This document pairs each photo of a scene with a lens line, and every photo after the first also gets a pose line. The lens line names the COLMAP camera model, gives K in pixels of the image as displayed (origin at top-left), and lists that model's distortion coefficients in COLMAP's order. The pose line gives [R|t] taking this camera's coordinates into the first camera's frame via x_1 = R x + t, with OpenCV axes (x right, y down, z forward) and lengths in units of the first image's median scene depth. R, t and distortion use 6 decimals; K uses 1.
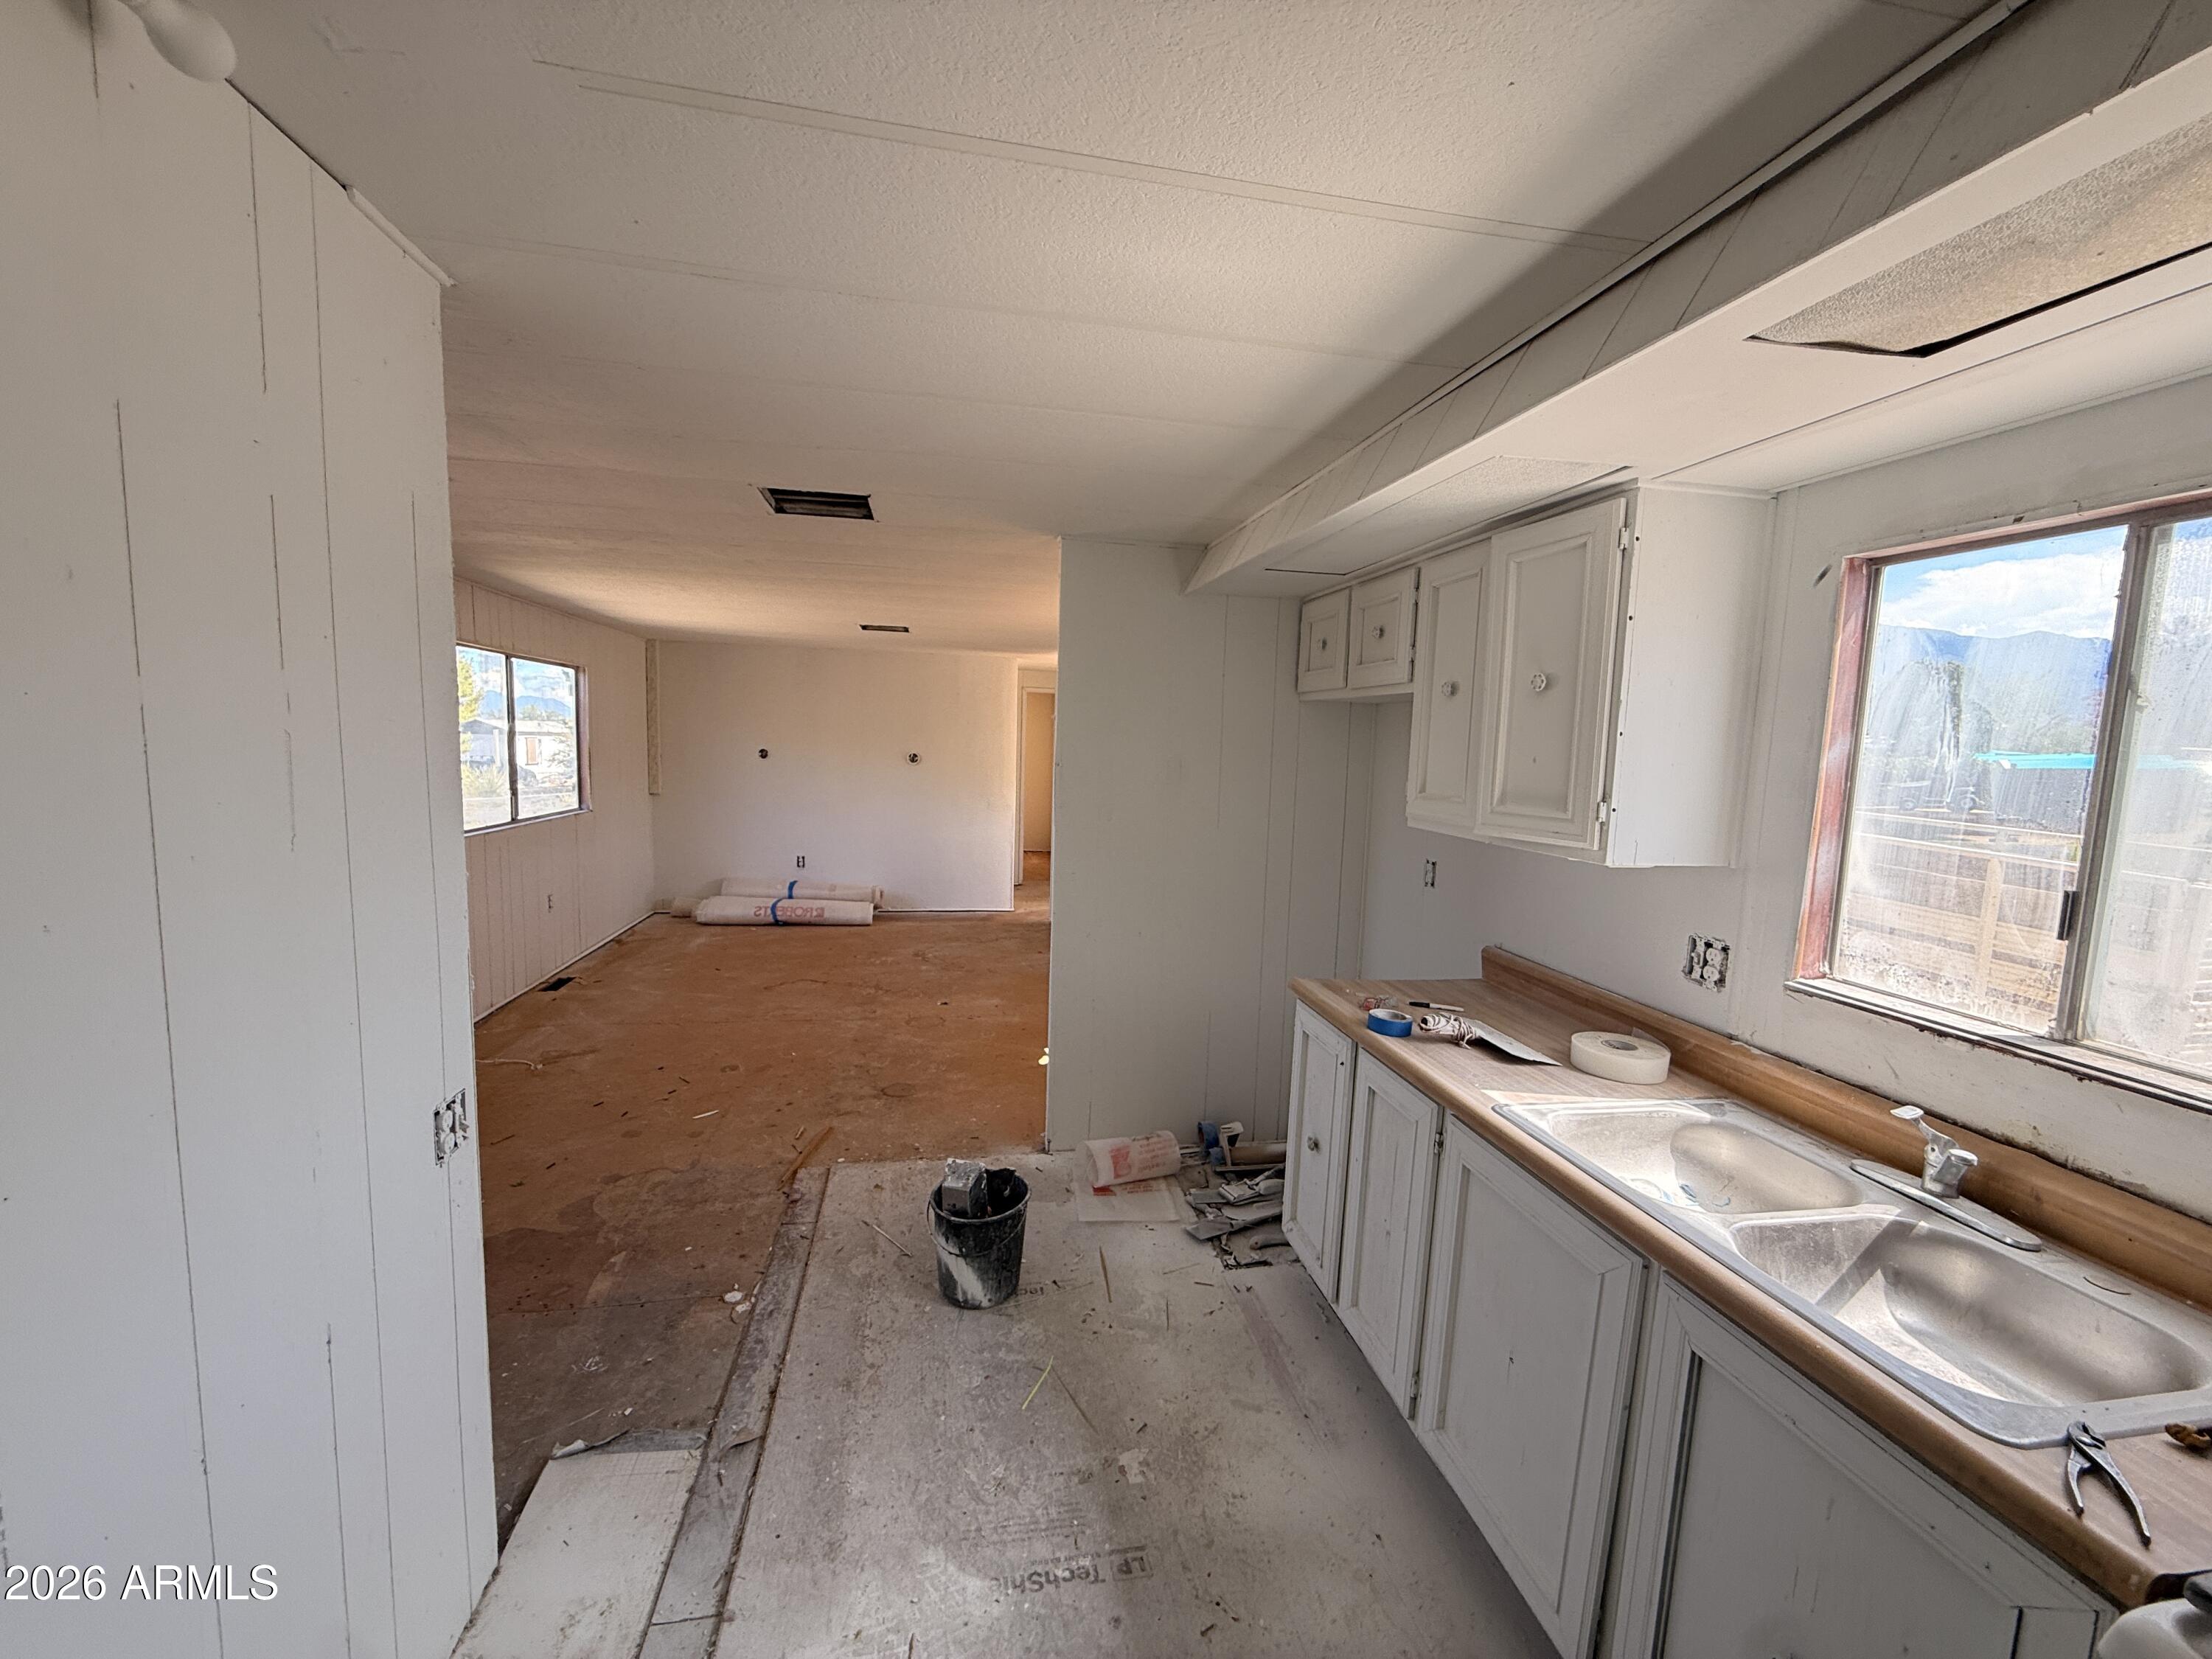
lens RADIAL K [[880.5, 0, 1101.8], [0, 880.5, 831.3], [0, 0, 1]] dist [-0.001825, 0.000254]
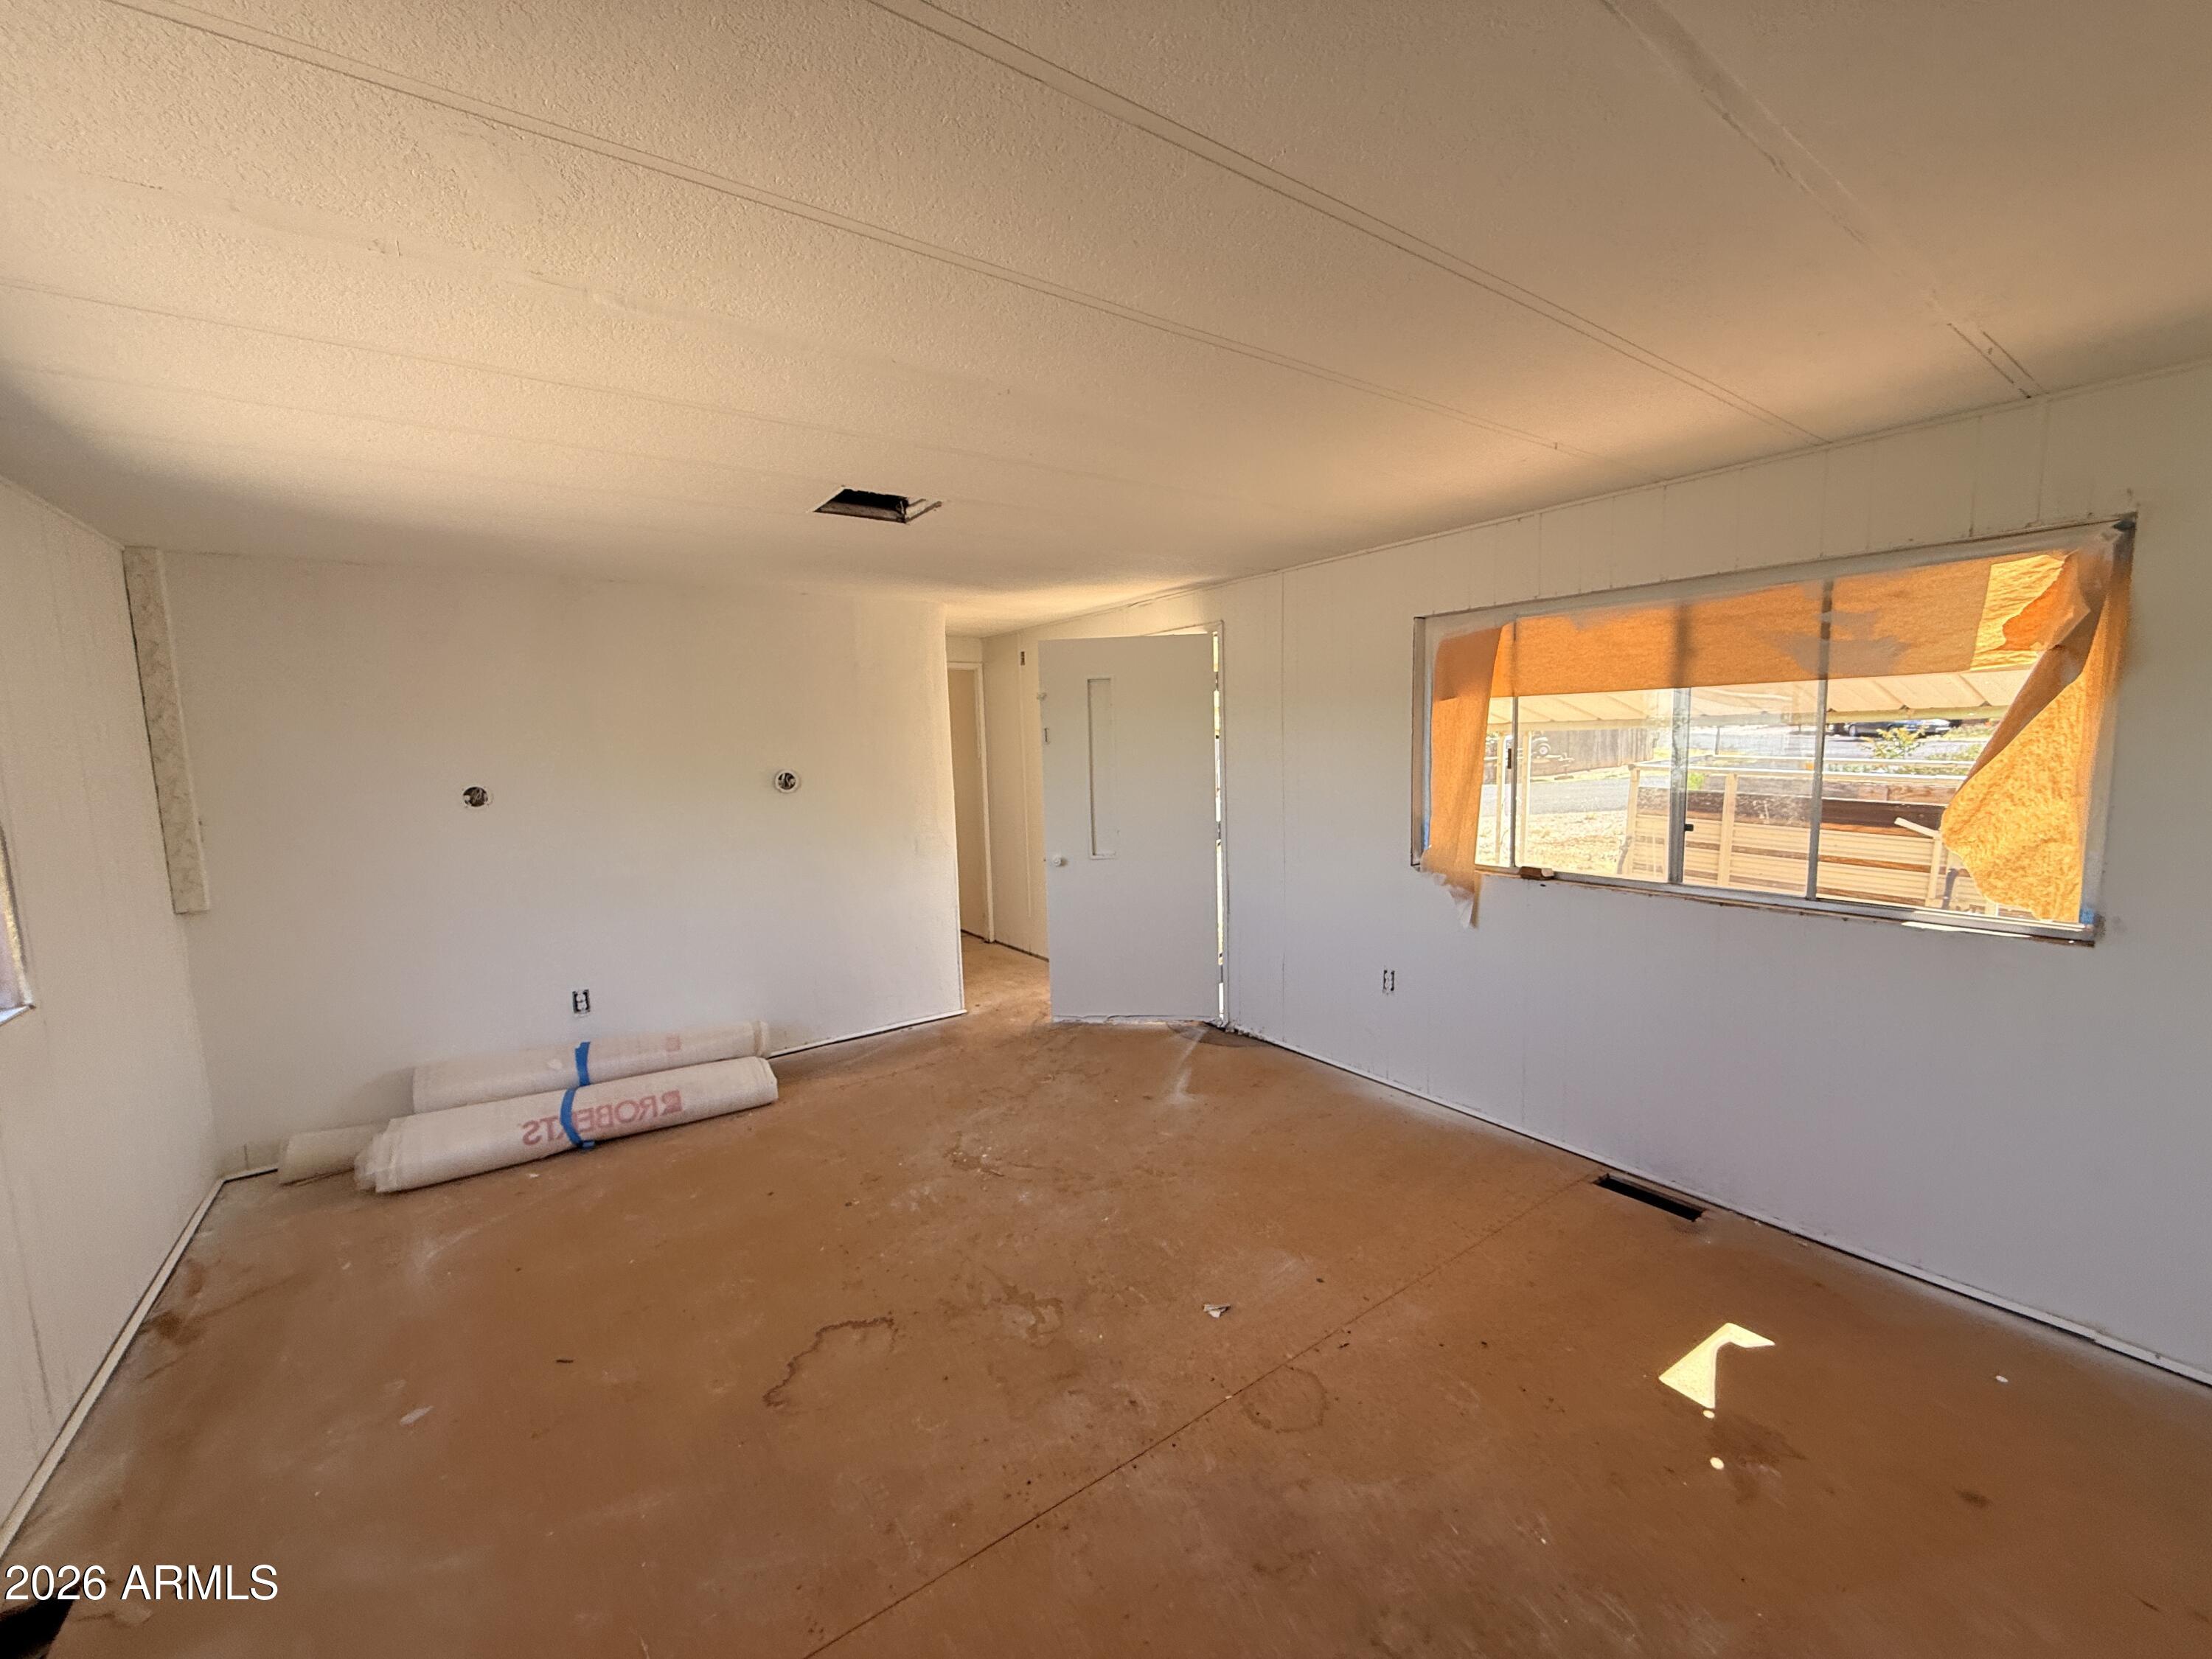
lens RADIAL K [[880.5, 0, 1107.1], [0, 880.5, 832.8], [0, 0, 1]] dist [-0.001825, 0.000254]
pose [[0.904094, -0.103663, 0.414569, -0.343568], [0.100195, 0.994510, 0.030172, -0.060778], [-0.415421, 0.014260, 0.909517, 0.523436]]
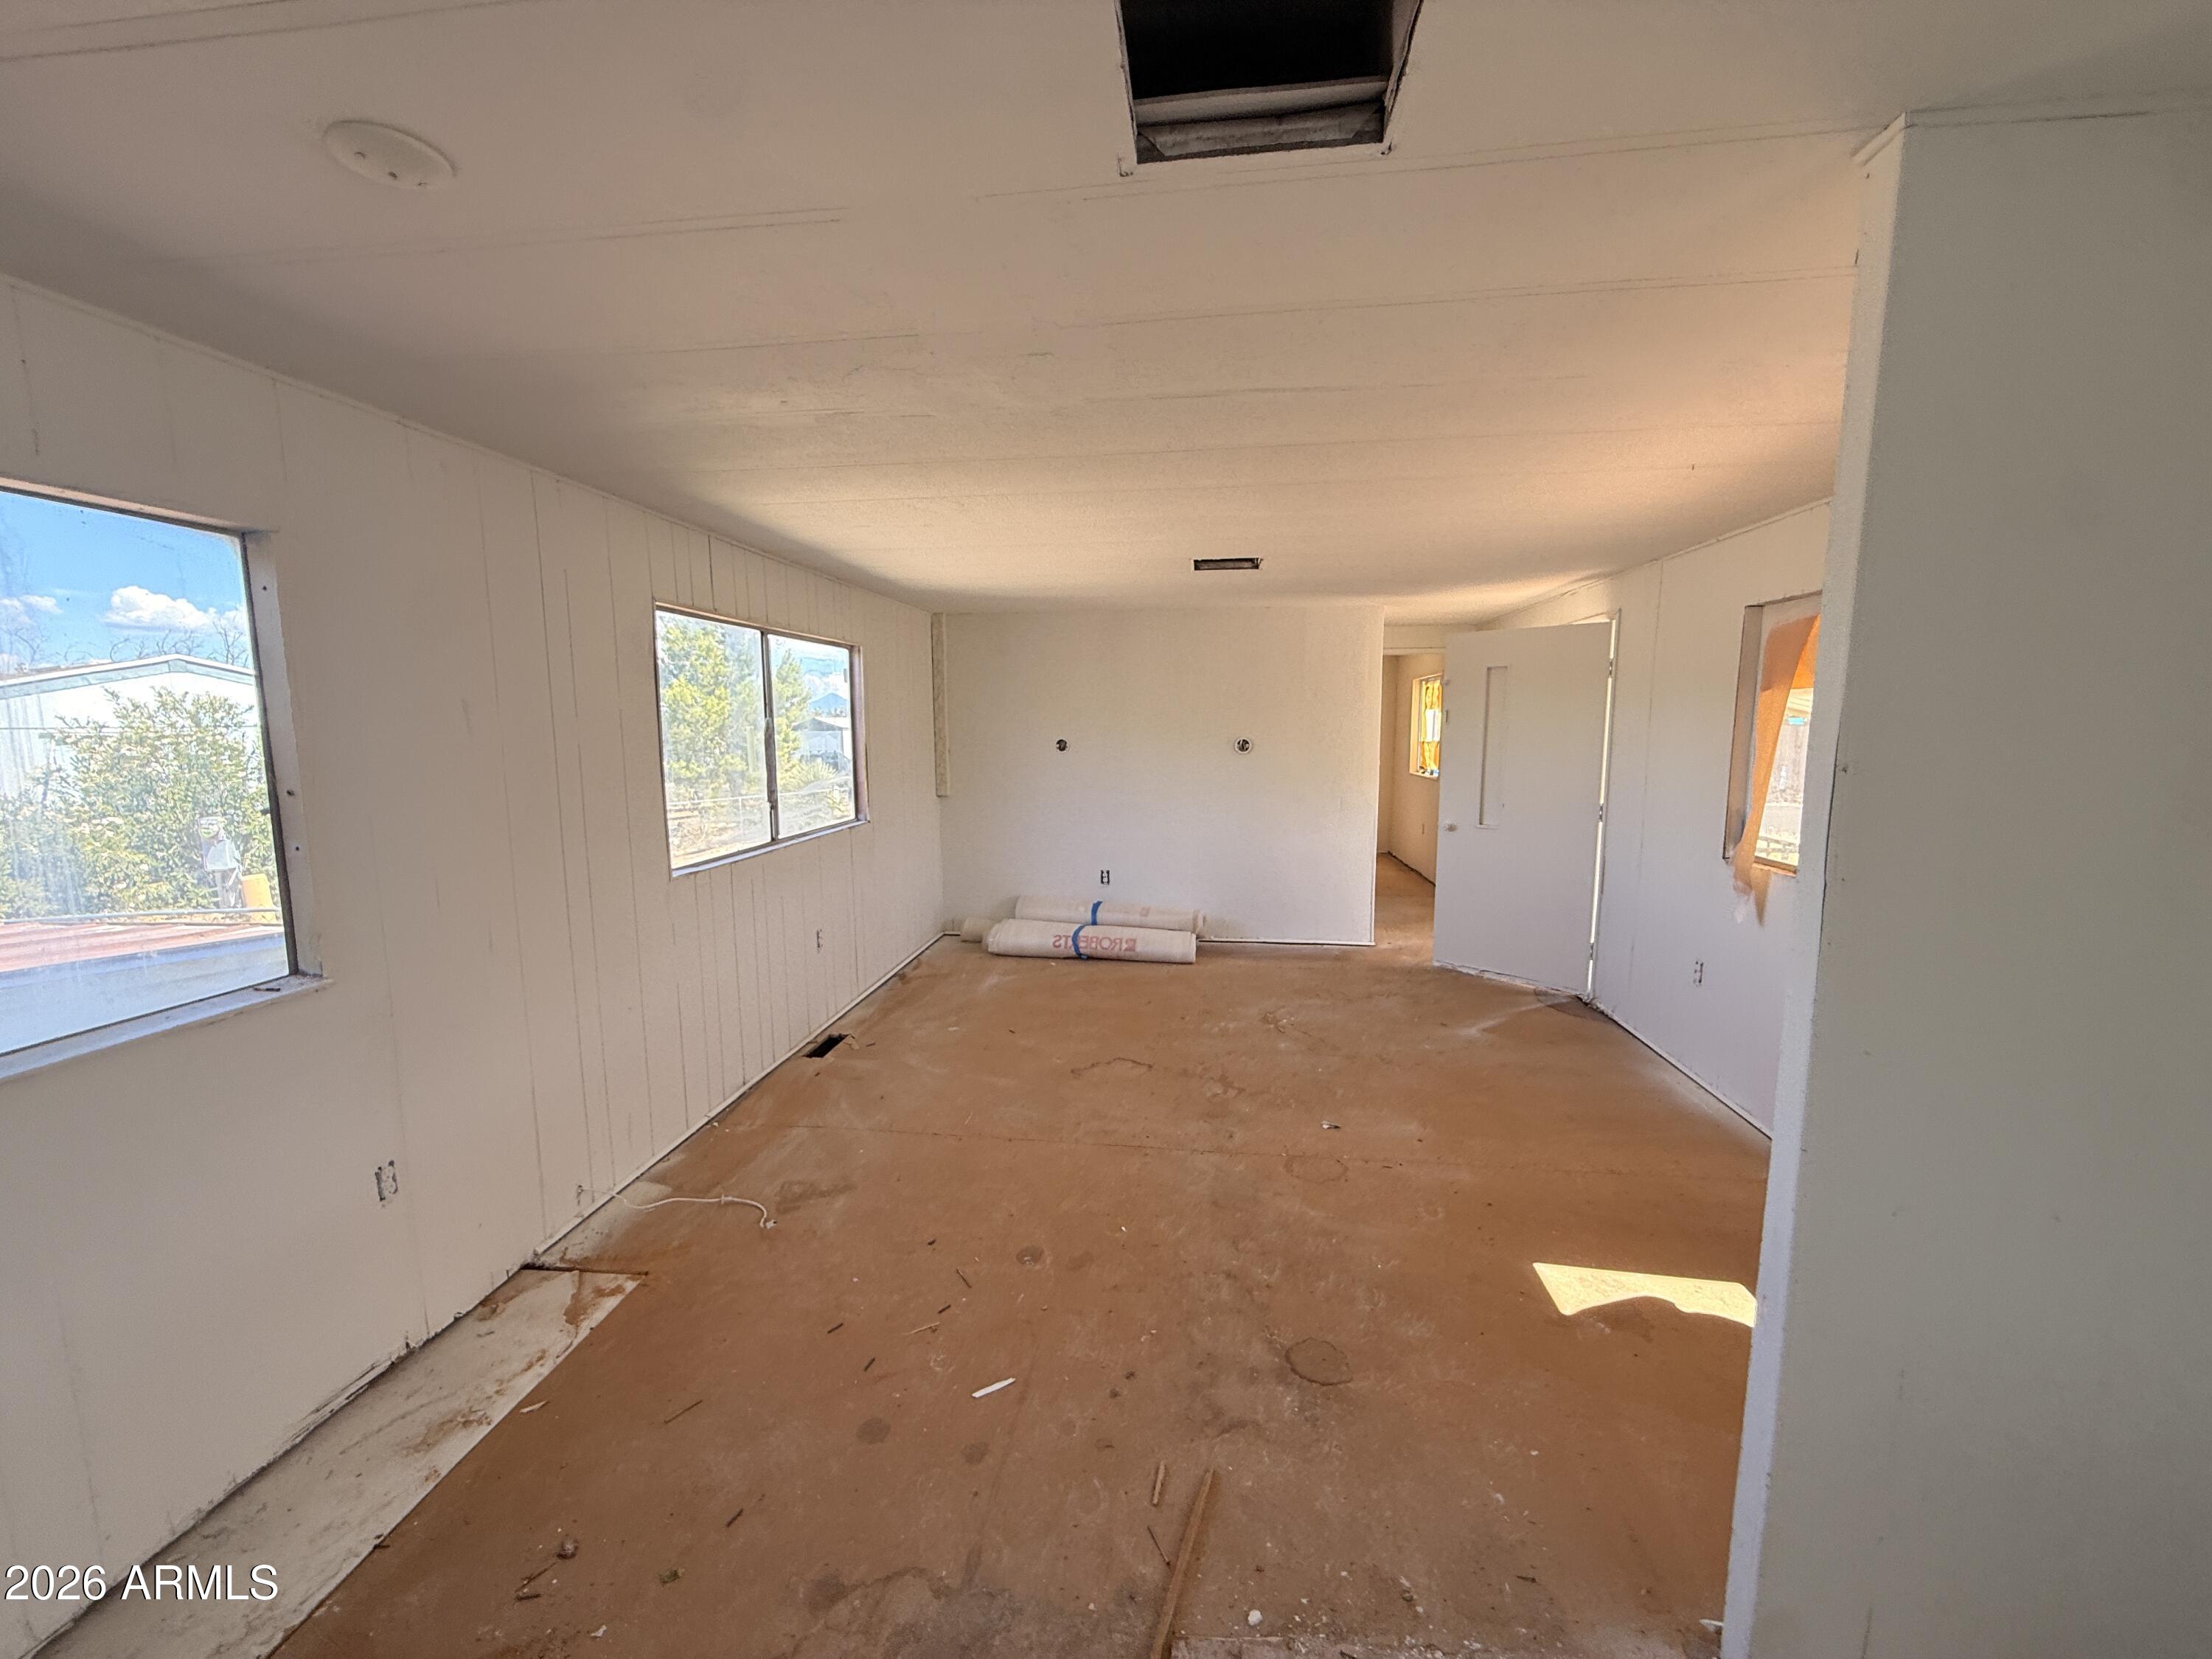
lens RADIAL K [[880.5, 0, 1101.0], [0, 880.5, 831.5], [0, 0, 1]] dist [-0.001825, 0.000254]
pose [[0.952308, 0.002622, -0.305128, -0.125325], [0.003847, 0.999780, 0.020599, -0.031061], [0.305115, -0.020791, 0.952089, 0.288758]]
